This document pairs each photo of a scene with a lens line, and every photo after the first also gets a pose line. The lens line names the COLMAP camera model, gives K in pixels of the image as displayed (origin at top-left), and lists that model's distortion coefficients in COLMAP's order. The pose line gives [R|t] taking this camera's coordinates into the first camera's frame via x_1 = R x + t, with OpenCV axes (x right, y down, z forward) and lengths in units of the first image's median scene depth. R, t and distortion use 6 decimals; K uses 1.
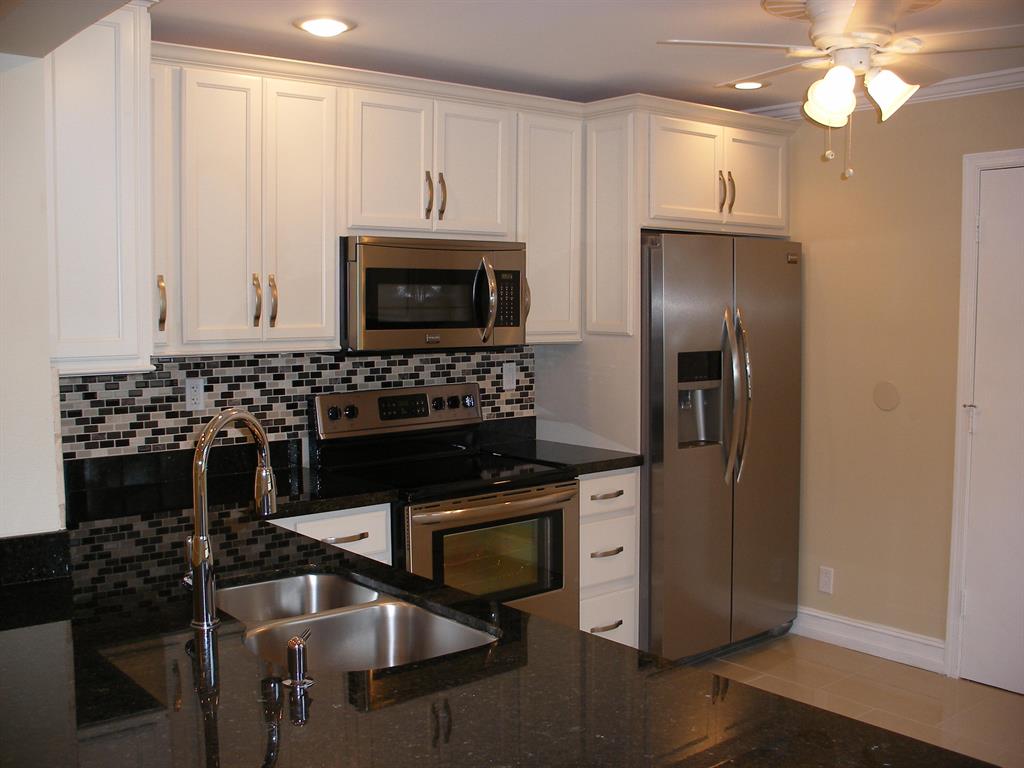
lens RADIAL K [[1054.2, 0, 512.0], [0, 1054.2, 384.0], [0, 0, 1]] dist [-0.191507, 0.008345]
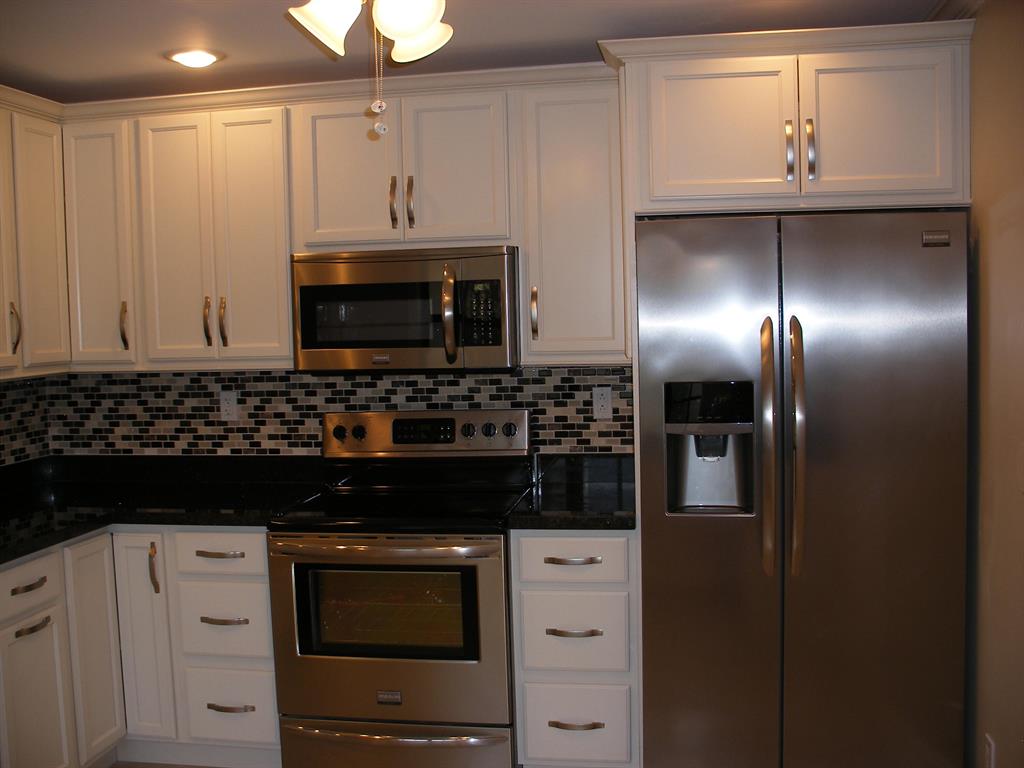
lens RADIAL K [[1054.2, 0, 512.0], [0, 1054.2, 384.0], [0, 0, 1]] dist [-0.191507, 0.008345]
pose [[0.657134, 0.040517, -0.752684, 0.671198], [-0.034046, 0.999131, 0.024059, -0.046774], [0.753005, 0.009816, 0.657942, 0.471312]]
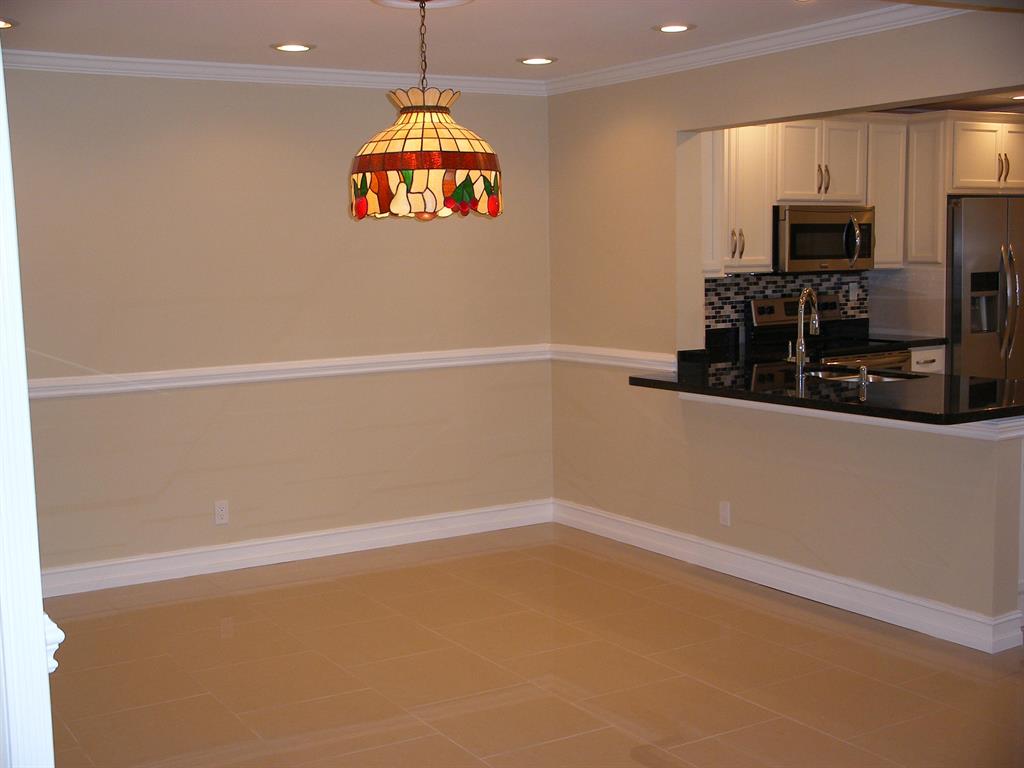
lens RADIAL K [[1273.1, 0, 512.0], [0, 1273.1, 384.0], [0, 0, 1]] dist [-0.142025, 0.426434]
pose [[0.990675, -0.002664, -0.136222, -0.286762], [0.007010, 0.999481, 0.031434, 0.077515], [0.136067, -0.032095, 0.990180, -1.045242]]
